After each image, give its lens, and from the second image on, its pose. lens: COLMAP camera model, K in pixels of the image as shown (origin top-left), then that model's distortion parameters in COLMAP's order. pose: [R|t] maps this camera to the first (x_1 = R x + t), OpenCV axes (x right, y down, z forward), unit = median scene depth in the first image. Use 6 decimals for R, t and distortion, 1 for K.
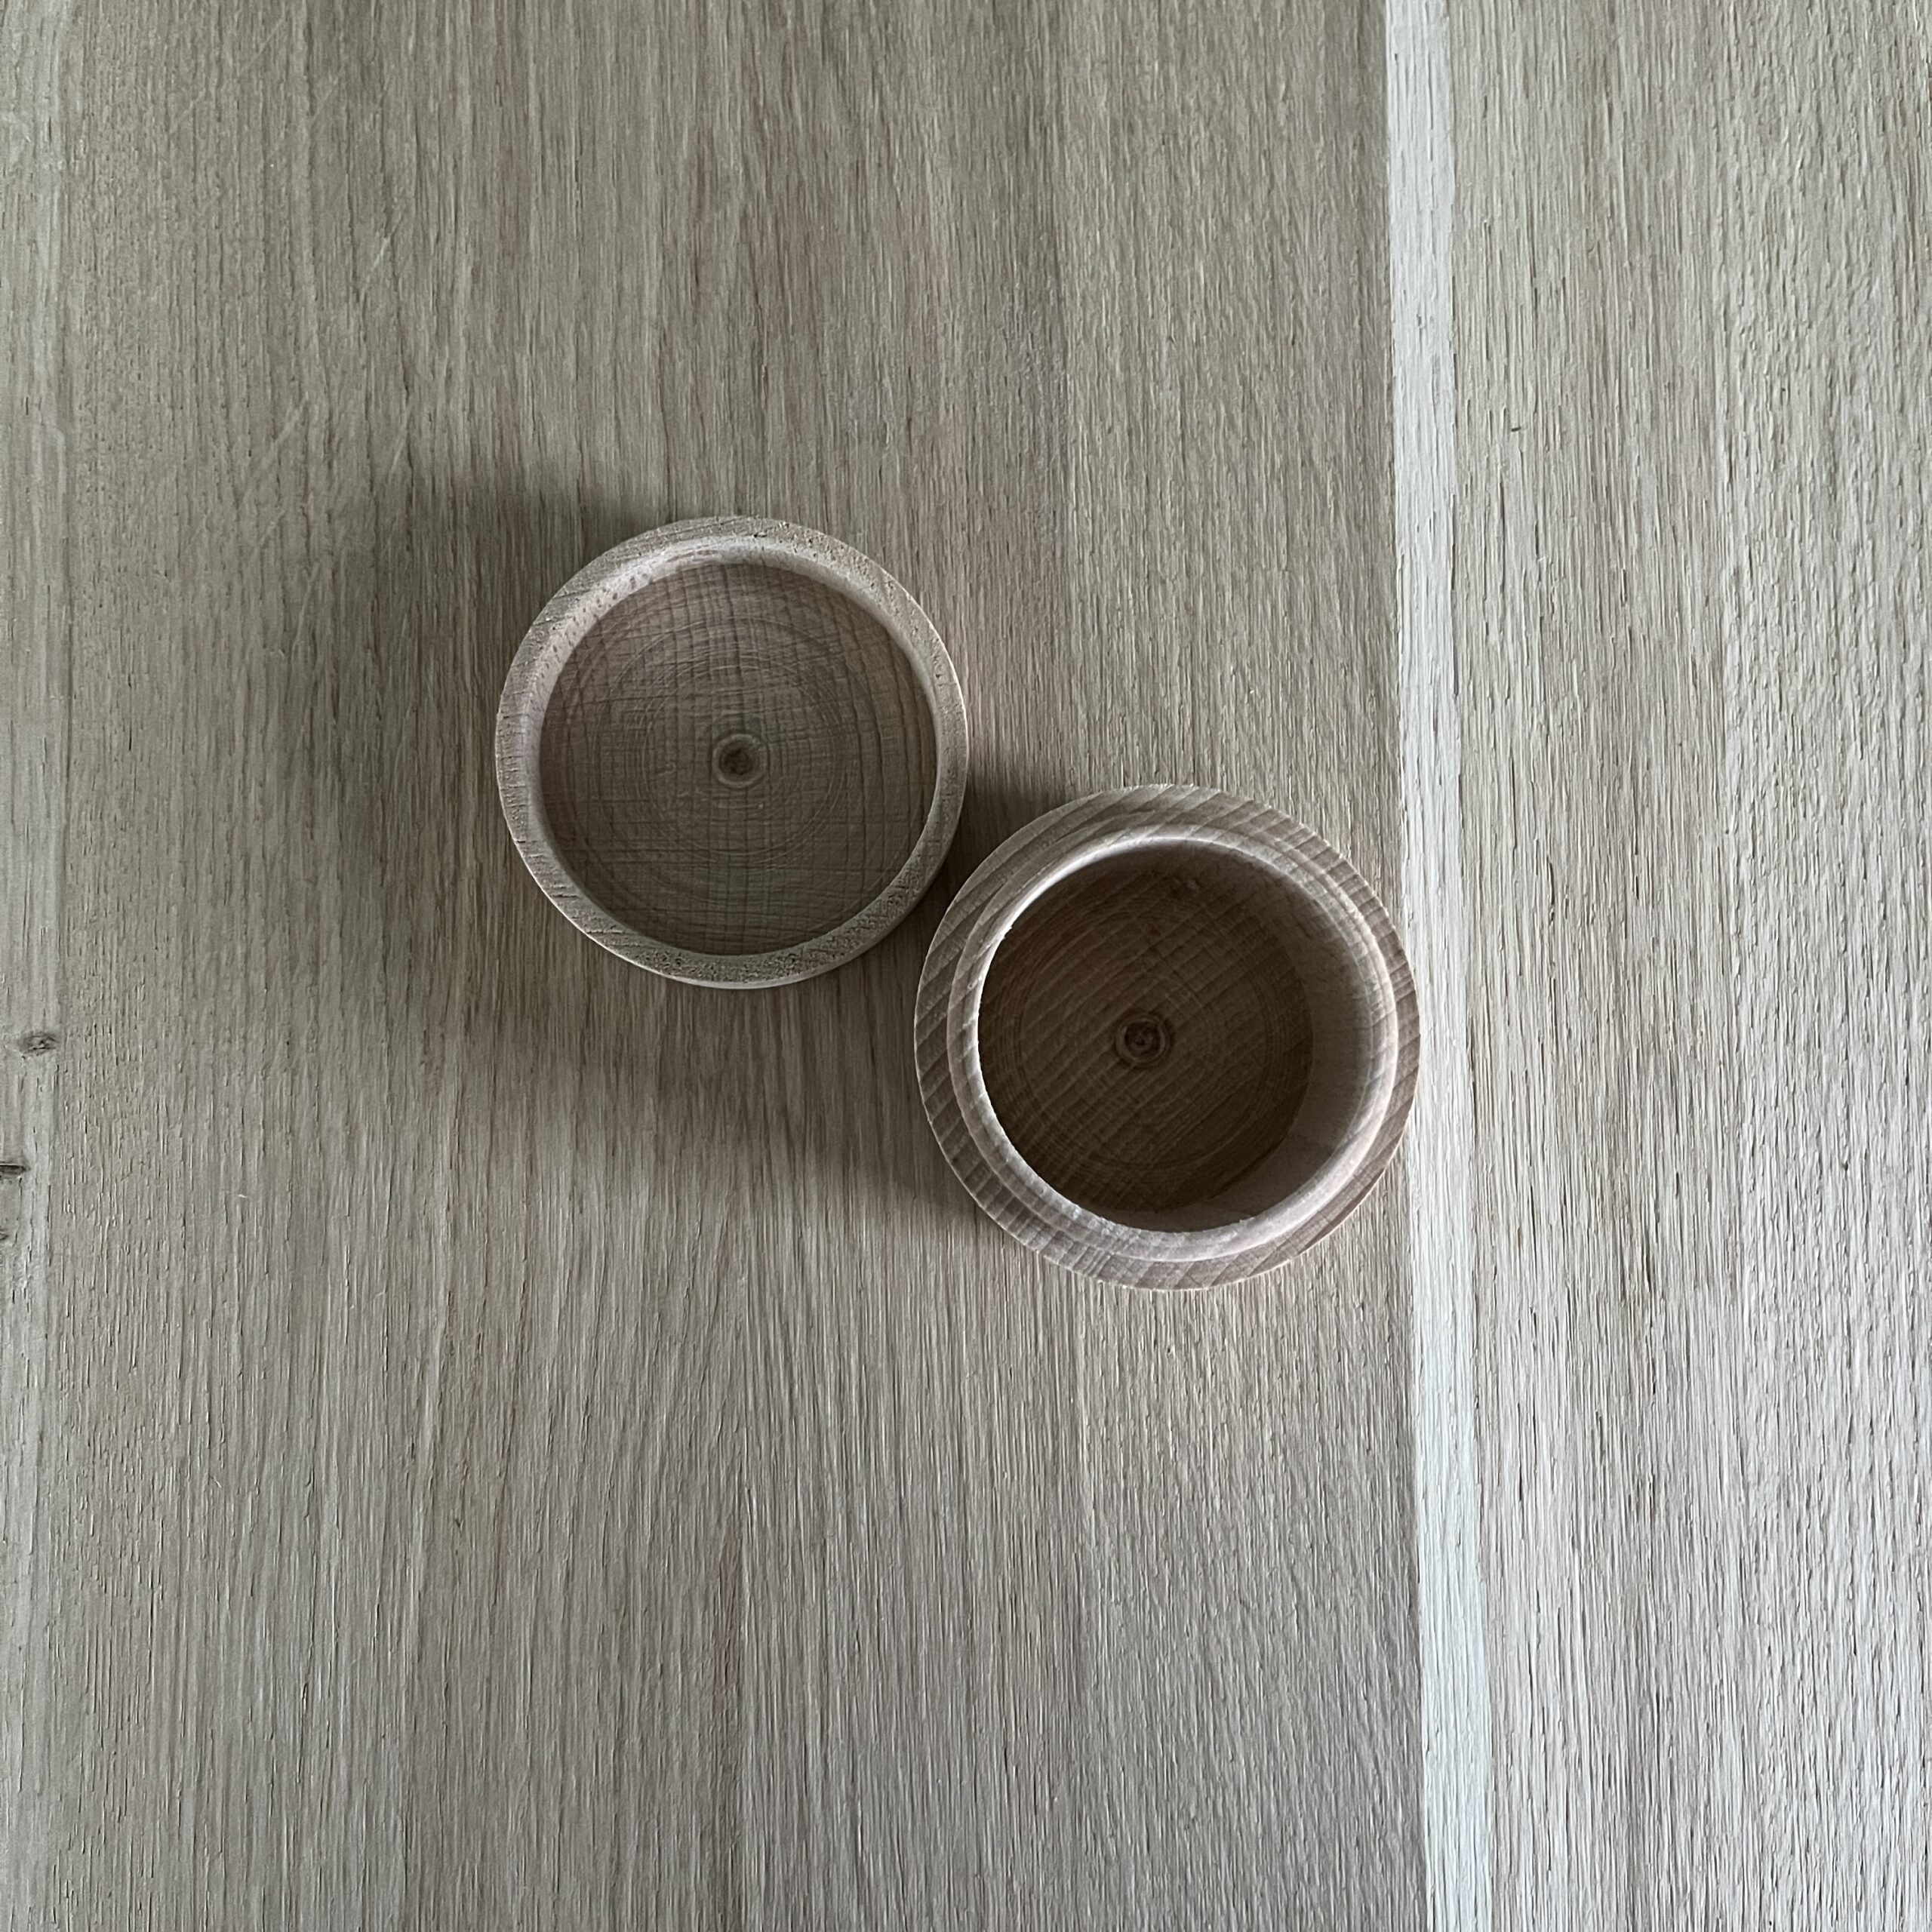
lens RADIAL K [[1747.9, 0, 968.7], [0, 1747.9, 965.6], [0, 0, 1]] dist [-0.009737, 0.000000]
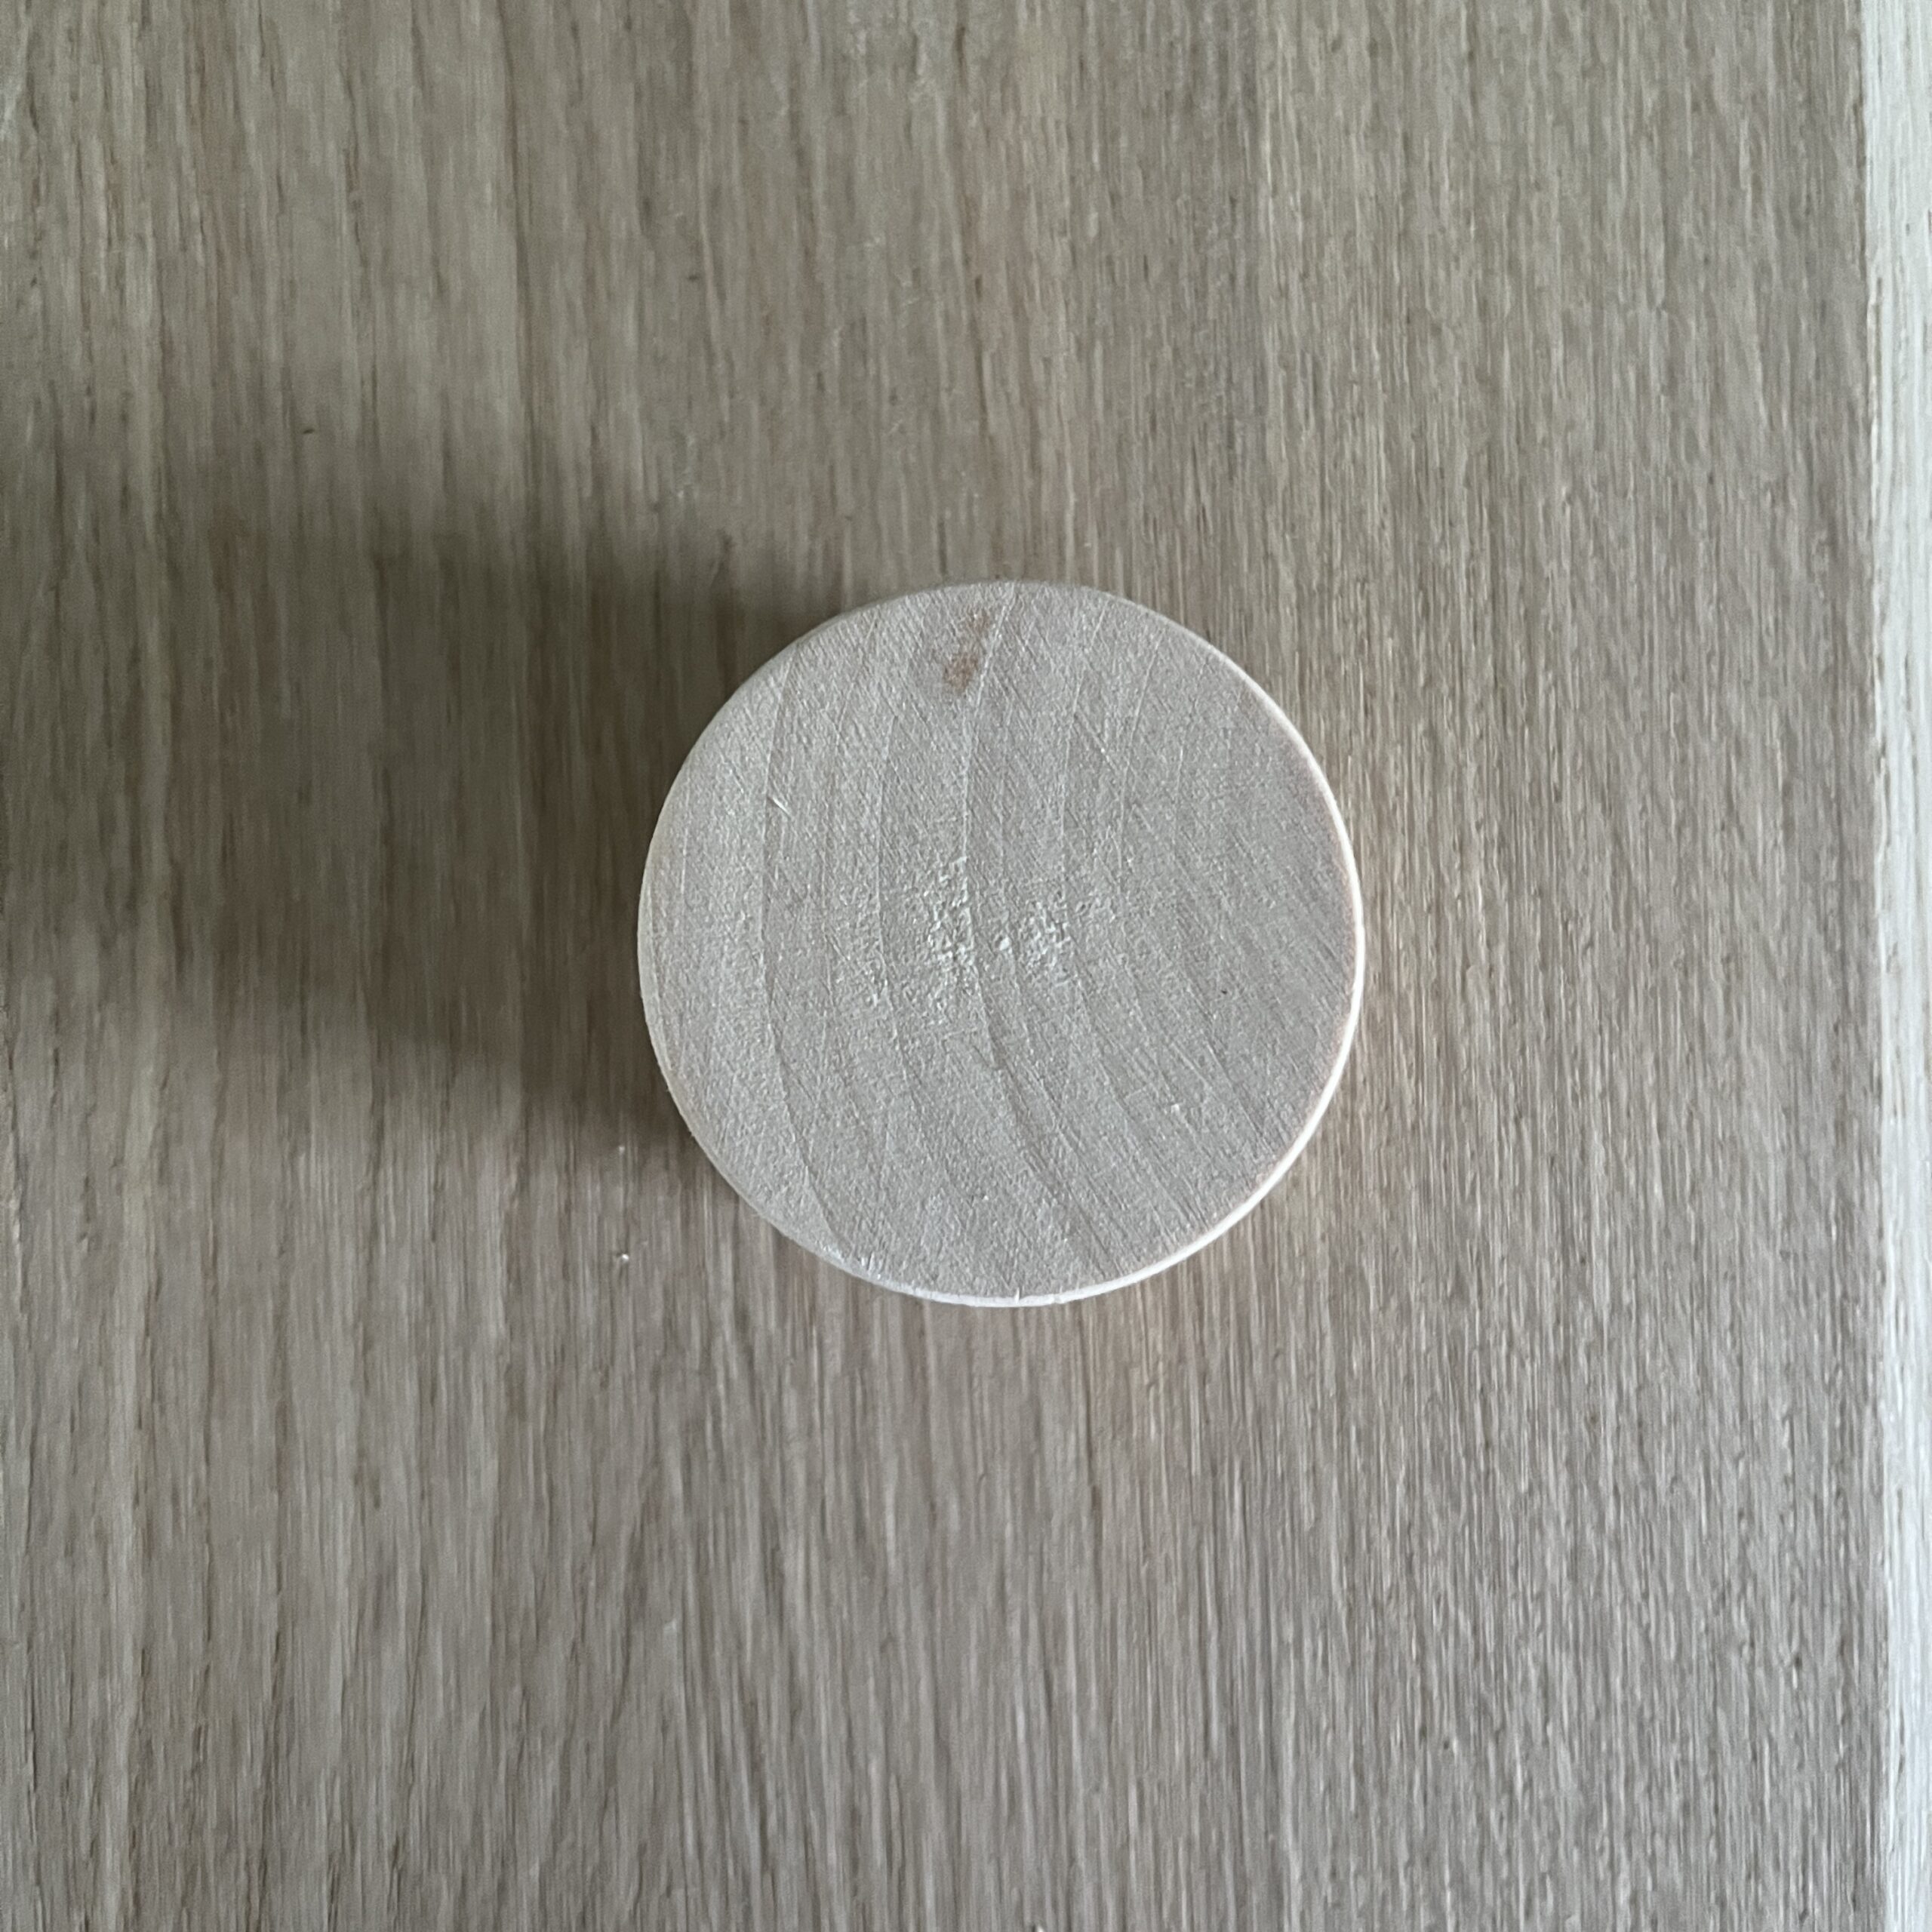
lens RADIAL K [[1747.9, 0, 969.7], [0, 1747.9, 960.3], [0, 0, 1]] dist [-0.009737, 0.000000]
pose [[0.999904, -0.006632, -0.012160, -0.027077], [0.007369, 0.998073, 0.061620, -0.061043], [0.011728, -0.061703, 0.998026, 0.455431]]
